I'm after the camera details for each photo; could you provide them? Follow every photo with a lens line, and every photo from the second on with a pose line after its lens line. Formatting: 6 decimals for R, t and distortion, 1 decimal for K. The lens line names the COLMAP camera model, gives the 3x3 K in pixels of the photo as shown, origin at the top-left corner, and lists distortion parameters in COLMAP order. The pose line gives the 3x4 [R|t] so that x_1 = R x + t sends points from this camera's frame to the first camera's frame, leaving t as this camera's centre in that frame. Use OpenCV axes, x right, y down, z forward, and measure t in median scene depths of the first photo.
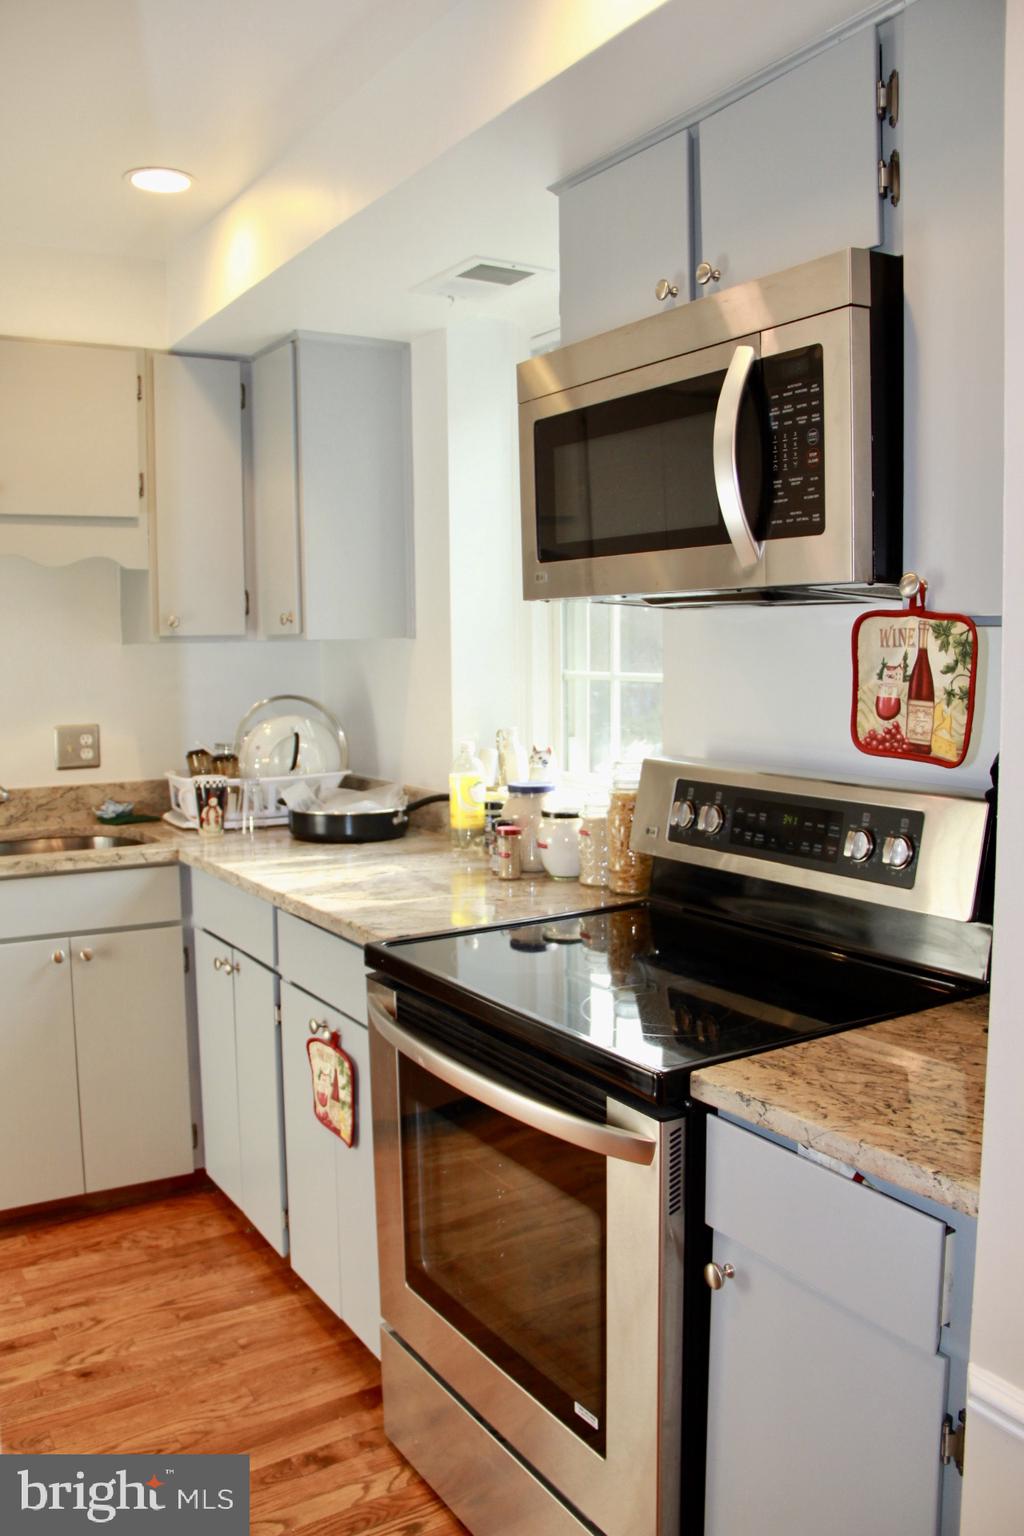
lens RADIAL K [[1281.7, 0, 515.1], [0, 1281.7, 773.0], [0, 0, 1]] dist [-0.178665, 0.141660]
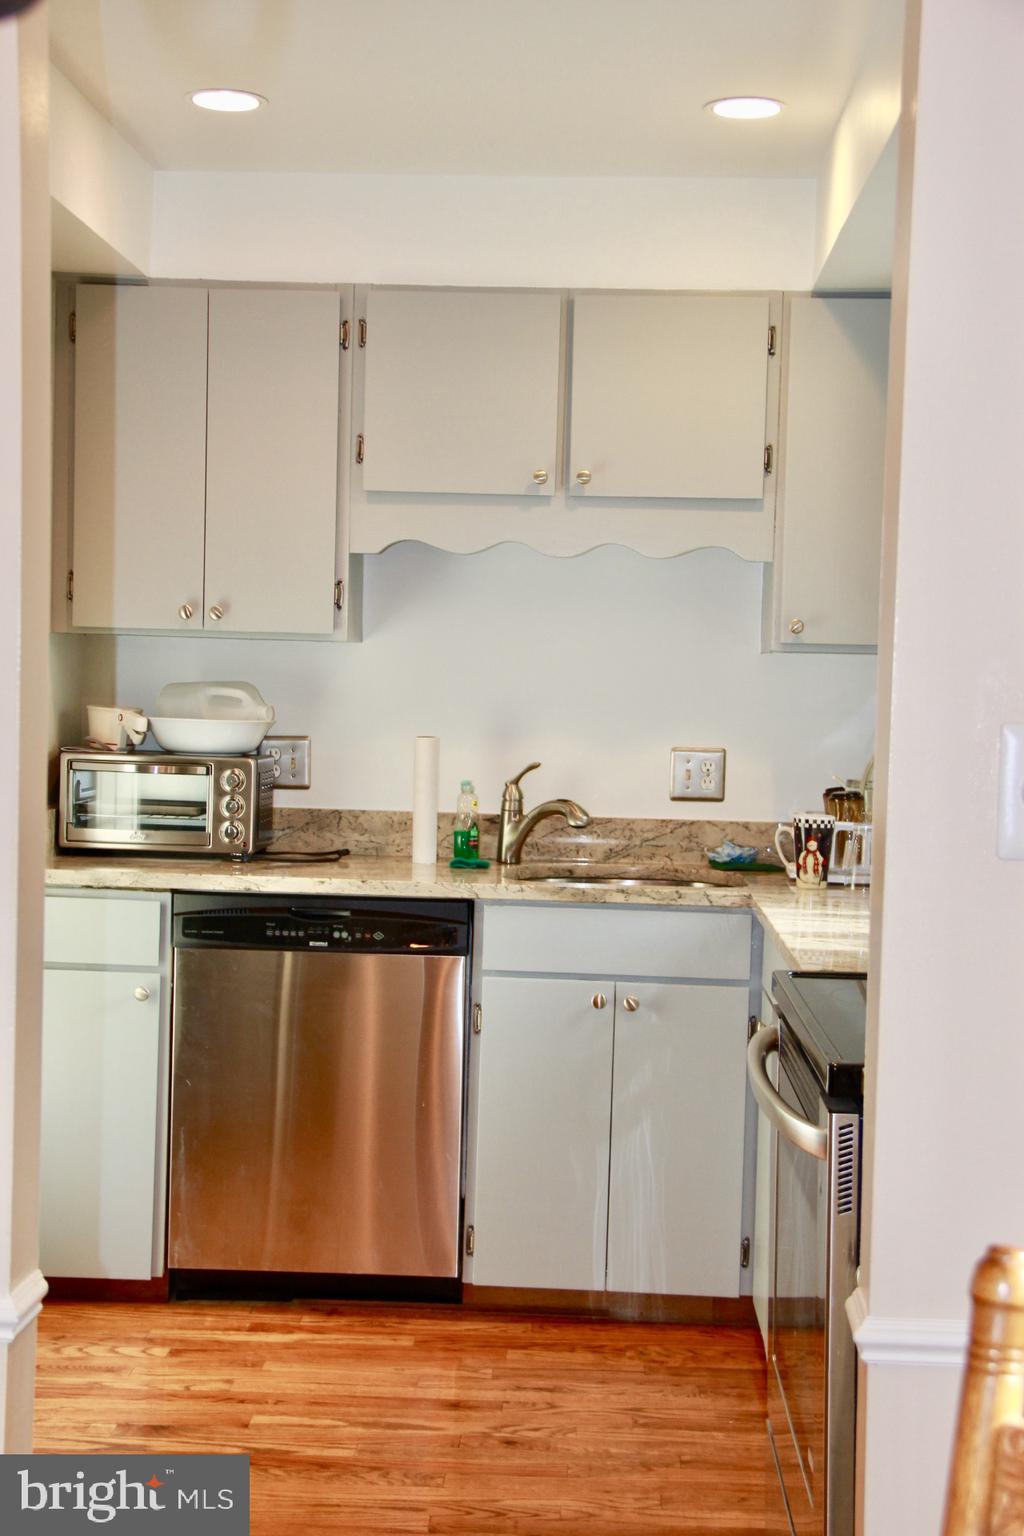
lens RADIAL K [[2159.5, 0, 512.0], [0, 2159.5, 768.0], [0, 0, 1]] dist [0.072329, 0.117497]
pose [[0.824823, 0.054027, -0.562804, 0.393266], [-0.086843, 0.995718, -0.031688, 0.034618], [0.558682, 0.075013, 0.825983, -0.272017]]
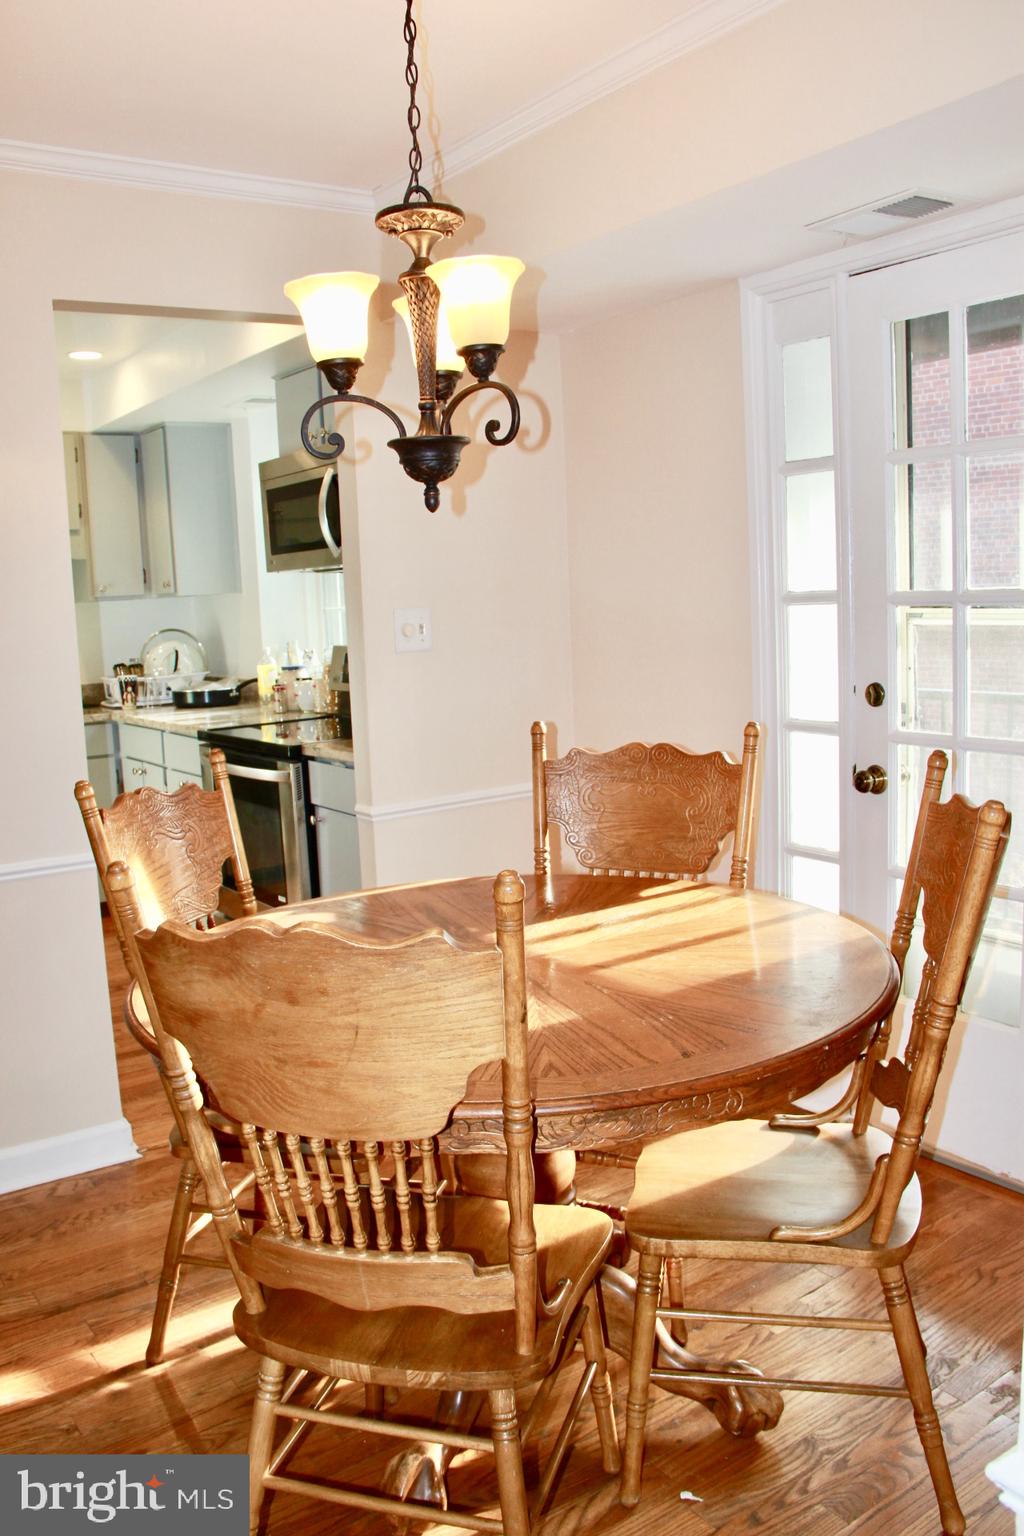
lens RADIAL K [[1281.7, 0, 515.1], [0, 1281.7, 773.0], [0, 0, 1]] dist [-0.178665, 0.141660]
pose [[0.997634, -0.041405, 0.054886, 0.202486], [0.039313, 0.998479, 0.038650, 0.094702], [-0.056403, -0.036400, 0.997744, -0.810897]]
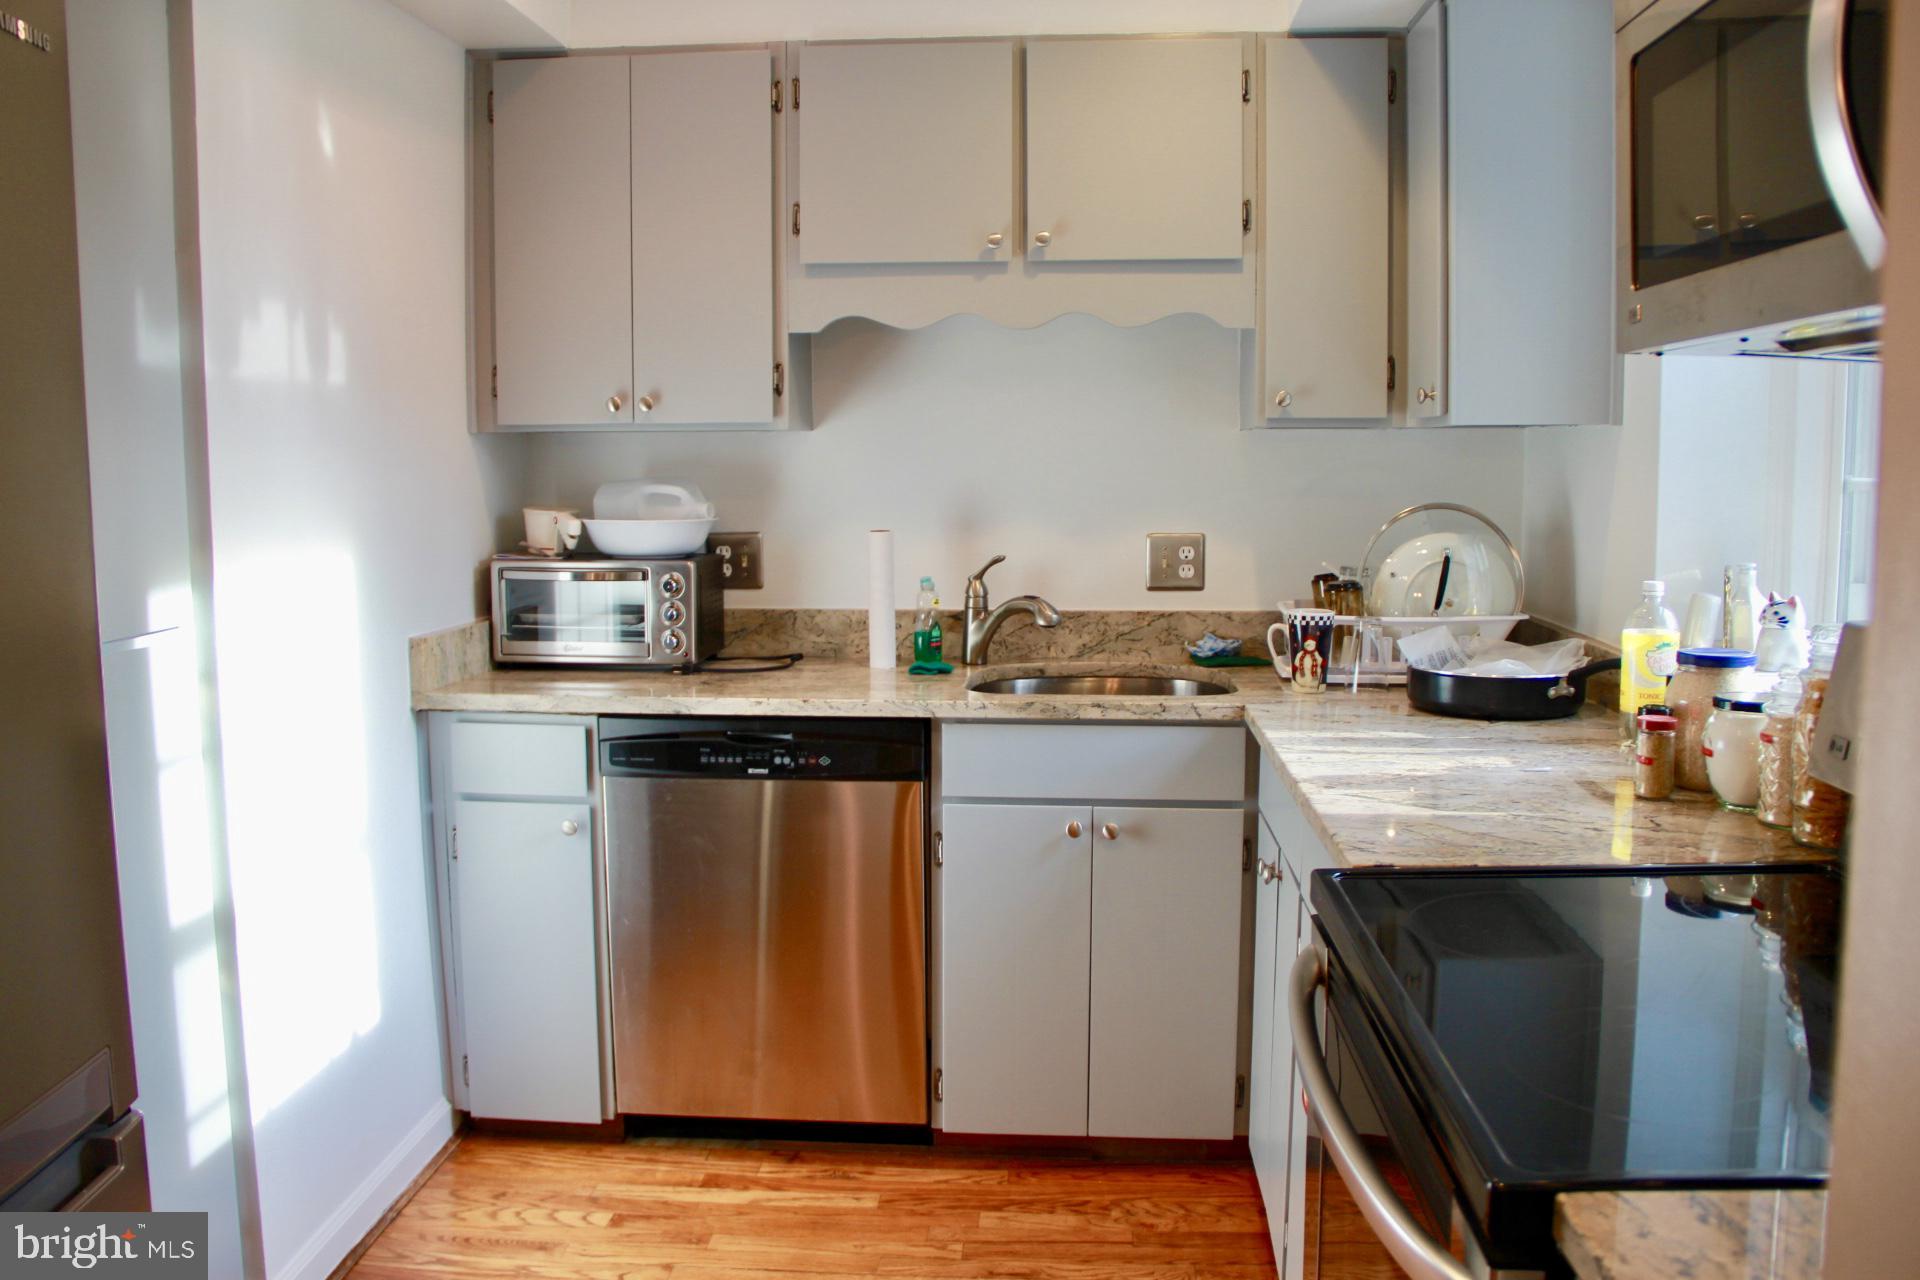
lens RADIAL K [[1602.1, 0, 959.4], [0, 1602.1, 632.3], [0, 0, 1]] dist [-0.178665, 0.141660]
pose [[0.808800, 0.069213, -0.583997, 0.134374], [-0.059433, 0.997586, 0.035919, -0.005452], [0.585074, 0.005657, 0.810961, 0.143659]]
